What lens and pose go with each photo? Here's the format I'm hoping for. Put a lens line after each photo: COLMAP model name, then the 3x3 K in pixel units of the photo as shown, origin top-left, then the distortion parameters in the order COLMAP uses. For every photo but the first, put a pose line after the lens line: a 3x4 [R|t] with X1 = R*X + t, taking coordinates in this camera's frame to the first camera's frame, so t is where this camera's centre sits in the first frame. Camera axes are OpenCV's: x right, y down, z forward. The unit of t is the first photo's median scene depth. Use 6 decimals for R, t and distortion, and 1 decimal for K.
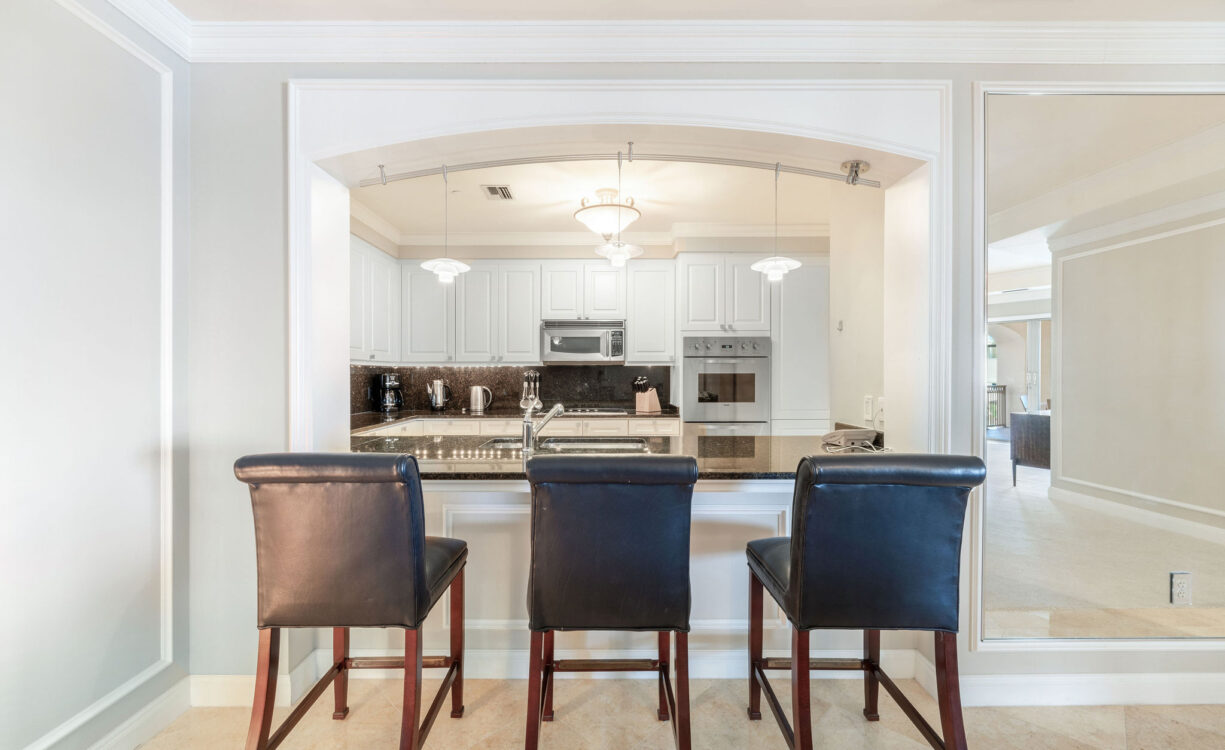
lens RADIAL K [[503.0, 0, 604.8], [0, 503.0, 378.4], [0, 0, 1]] dist [-0.004222, 0.000165]
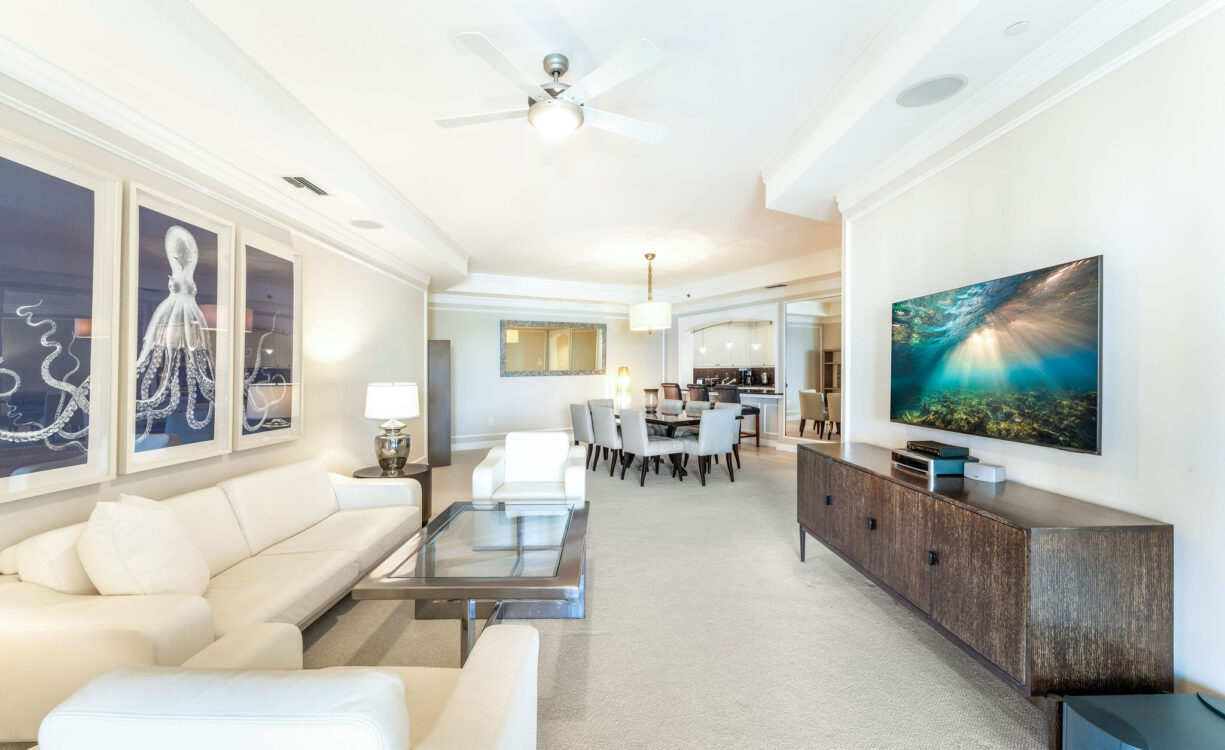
lens RADIAL K [[503.0, 0, 607.8], [0, 503.0, 371.3], [0, 0, 1]] dist [-0.004222, 0.000165]
pose [[0.507583, -0.004373, -0.861592, 1.626031], [0.003675, 0.999989, -0.002910, 0.000128], [0.861595, -0.001689, 0.507594, -1.070757]]
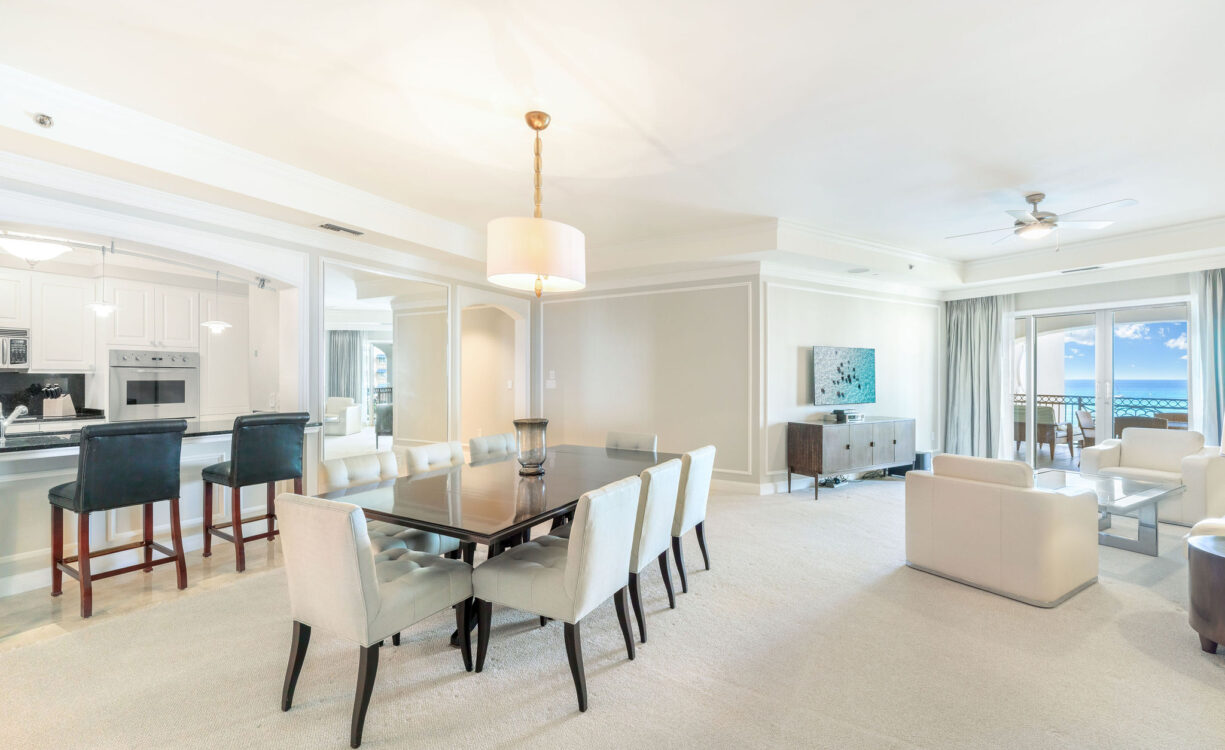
lens RADIAL K [[503.0, 0, 609.7], [0, 503.0, 380.9], [0, 0, 1]] dist [-0.004222, 0.000165]
pose [[0.504015, -0.003174, 0.863689, -0.248663], [0.004753, 0.999988, 0.000901, -0.004622], [-0.863682, 0.003651, 0.504024, -0.559400]]
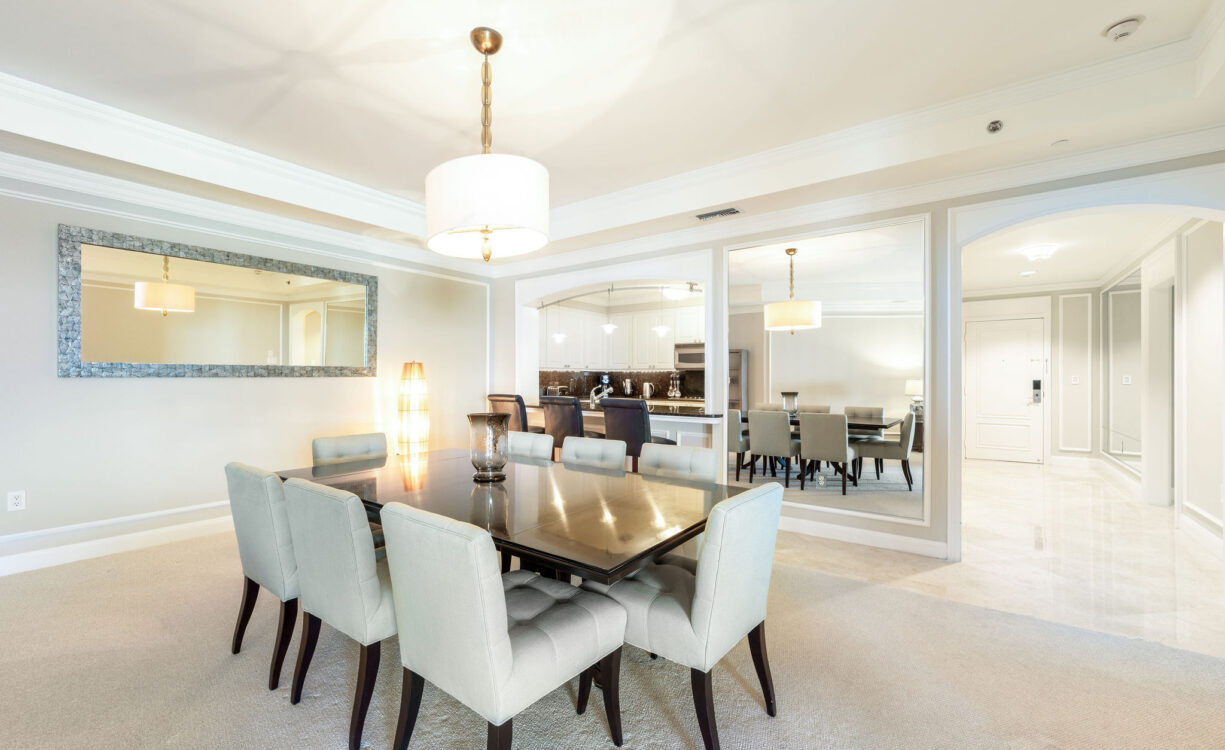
lens RADIAL K [[503.0, 0, 614.3], [0, 503.0, 385.0], [0, 0, 1]] dist [-0.004222, 0.000165]
pose [[0.802347, 0.008827, -0.596792, 0.792772], [-0.006909, 0.999961, 0.005501, 0.016717], [0.596817, -0.000290, 0.802377, -0.524553]]
